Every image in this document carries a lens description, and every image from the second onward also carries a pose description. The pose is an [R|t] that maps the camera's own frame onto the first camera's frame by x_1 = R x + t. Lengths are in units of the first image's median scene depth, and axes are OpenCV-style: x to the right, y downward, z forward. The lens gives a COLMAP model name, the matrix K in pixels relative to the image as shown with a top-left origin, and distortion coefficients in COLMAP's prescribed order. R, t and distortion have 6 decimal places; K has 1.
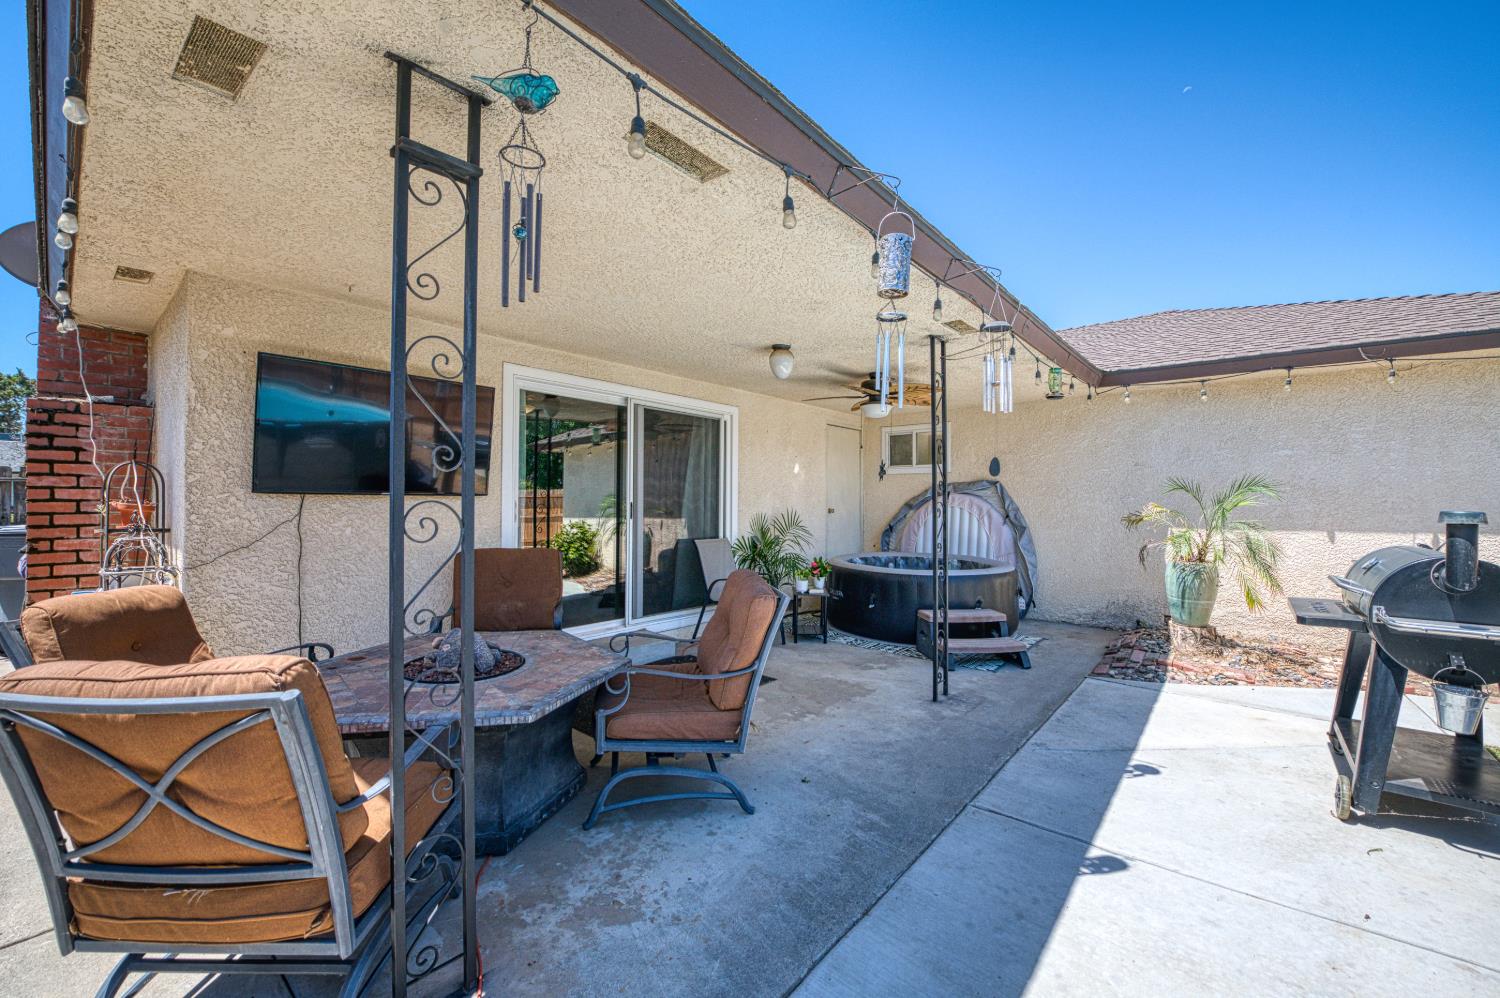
lens RADIAL K [[607.5, 0, 772.1], [0, 607.5, 485.6], [0, 0, 1]] dist [-0.016380, -0.001424]
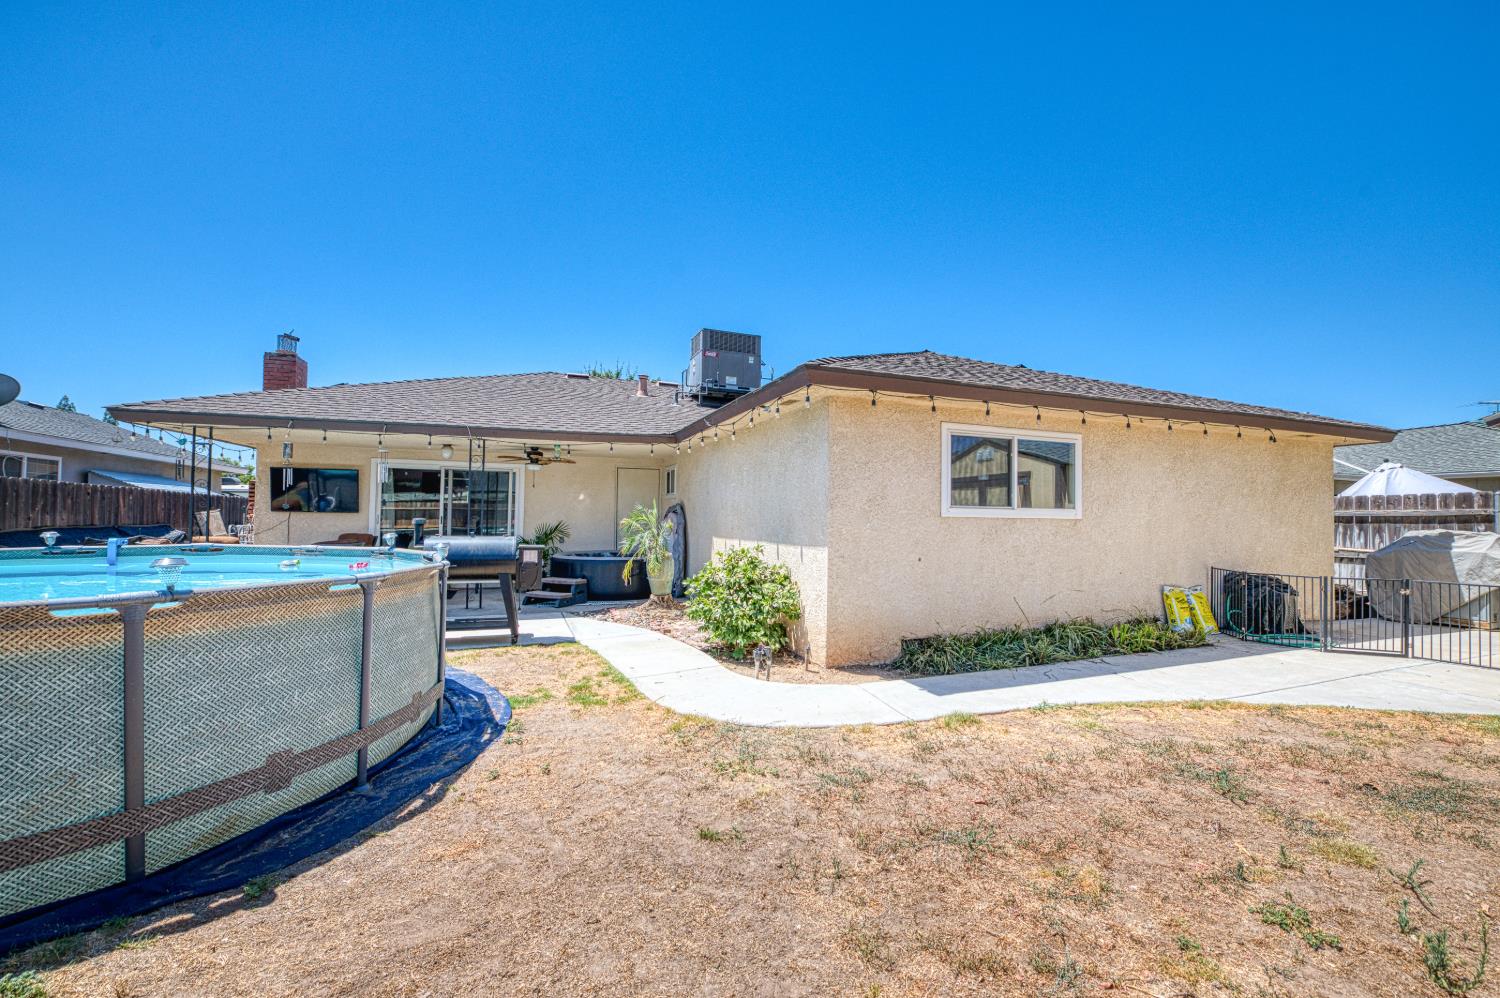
lens RADIAL K [[607.5, 0, 731.7], [0, 607.5, 498.1], [0, 0, 1]] dist [-0.016380, -0.001424]
pose [[0.869045, -0.007616, -0.494674, 2.280194], [0.004768, 0.999964, -0.007019, -0.019236], [0.494710, 0.003742, 0.869050, -0.434119]]
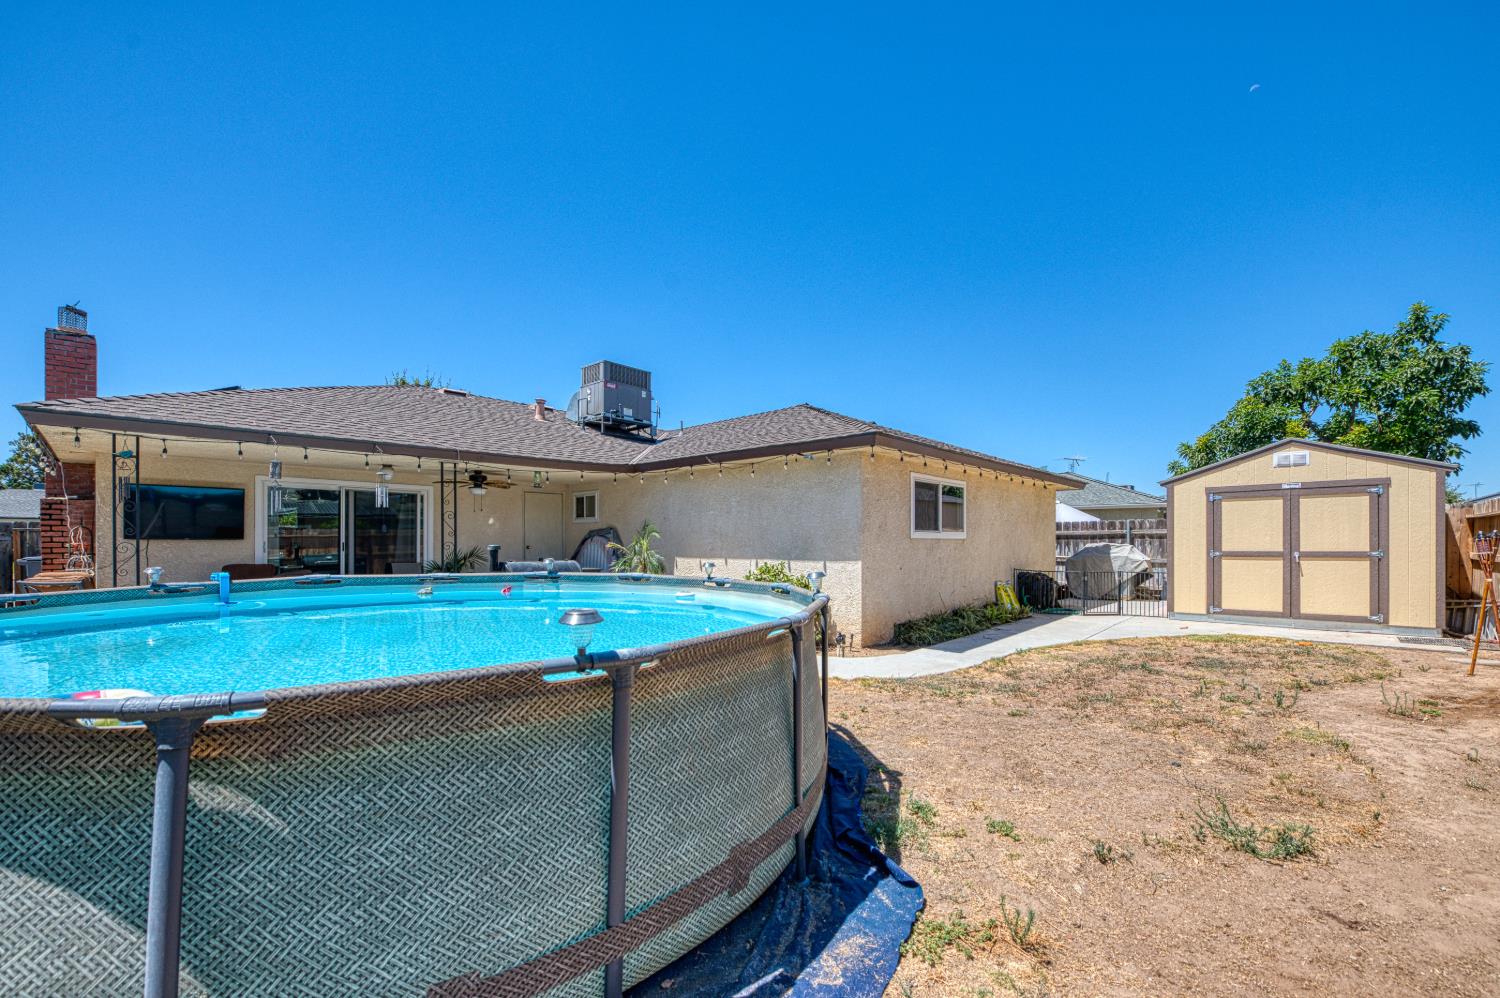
lens RADIAL K [[607.5, 0, 735.2], [0, 607.5, 538.2], [0, 0, 1]] dist [-0.016380, -0.001424]
pose [[0.997988, -0.001787, -0.063376, 1.489576], [0.003477, 0.999641, 0.026559, -0.040188], [0.063306, -0.026725, 0.997636, -1.068348]]
